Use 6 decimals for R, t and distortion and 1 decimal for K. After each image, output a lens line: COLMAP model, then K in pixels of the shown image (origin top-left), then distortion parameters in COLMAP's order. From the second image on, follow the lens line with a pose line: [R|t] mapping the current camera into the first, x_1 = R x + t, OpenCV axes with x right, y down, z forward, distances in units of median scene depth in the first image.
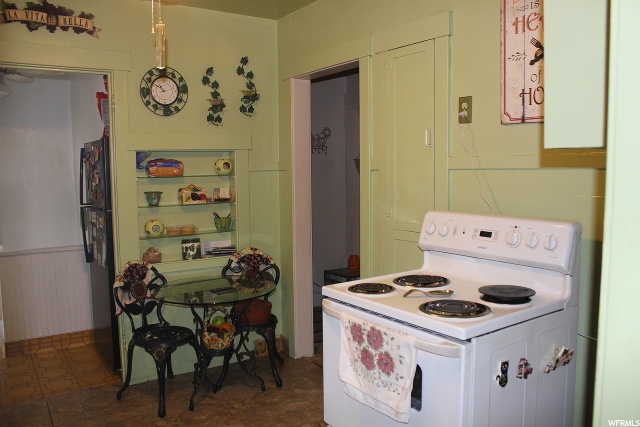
lens RADIAL K [[560.5, 0, 320.0], [0, 560.5, 213.5], [0, 0, 1]] dist [-0.137469, 0.182600]
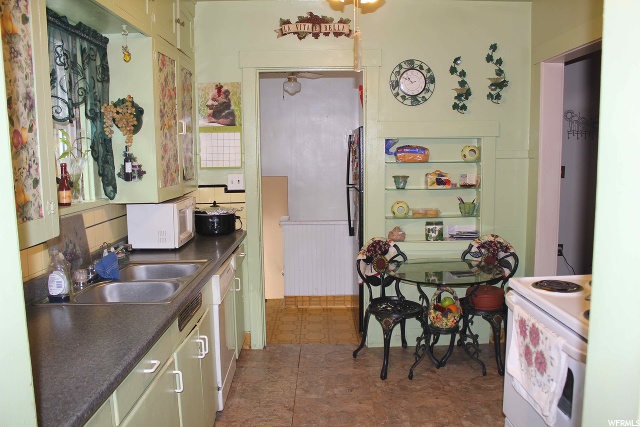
lens RADIAL K [[560.5, 0, 320.0], [0, 560.5, 213.5], [0, 0, 1]] dist [-0.137469, 0.182600]
pose [[0.842983, 0.063609, -0.534167, 0.159830], [-0.044785, 0.997836, 0.048145, -0.011525], [0.536073, -0.016662, 0.844007, -0.010547]]
